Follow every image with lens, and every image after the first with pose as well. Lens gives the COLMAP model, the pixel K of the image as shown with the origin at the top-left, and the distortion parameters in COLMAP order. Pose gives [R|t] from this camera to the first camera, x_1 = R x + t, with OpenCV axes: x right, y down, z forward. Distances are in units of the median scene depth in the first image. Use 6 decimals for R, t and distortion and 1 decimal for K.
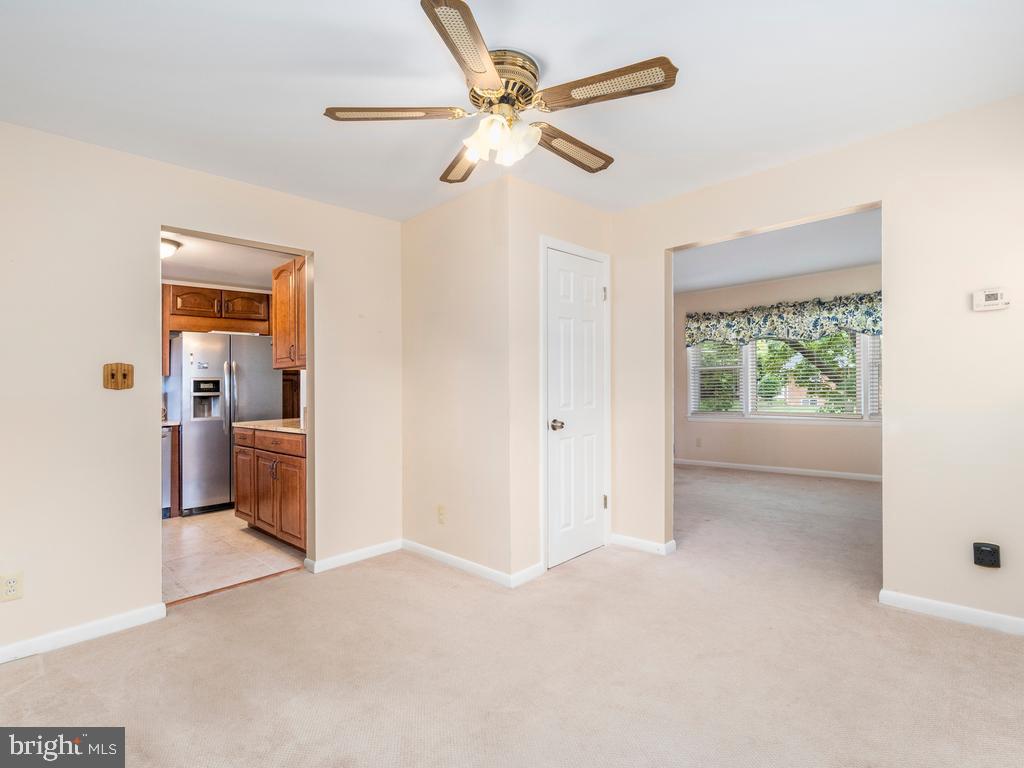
lens RADIAL K [[498.4, 0, 513.1], [0, 498.4, 382.1], [0, 0, 1]] dist [-0.005020, -0.000526]
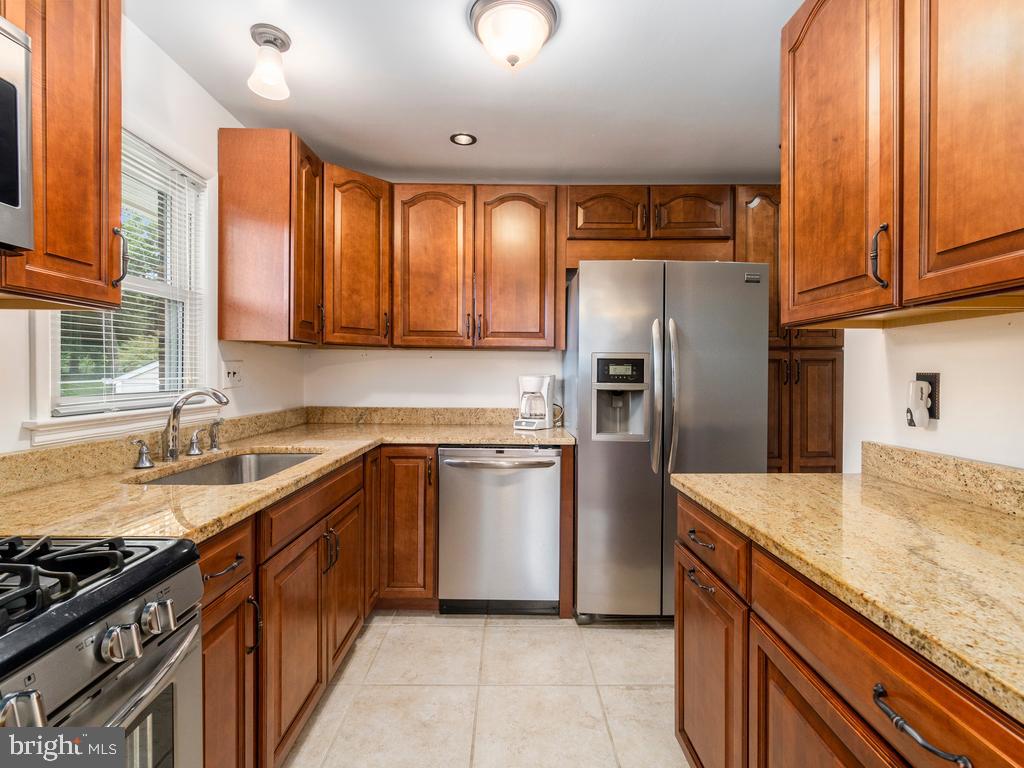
lens RADIAL K [[498.4, 0, 522.3], [0, 498.4, 362.8], [0, 0, 1]] dist [-0.005020, -0.000526]
pose [[0.705133, 0.007873, -0.709031, -0.327236], [-0.003065, 0.999963, 0.008056, -0.002898], [0.709068, -0.003507, 0.705131, 0.569799]]
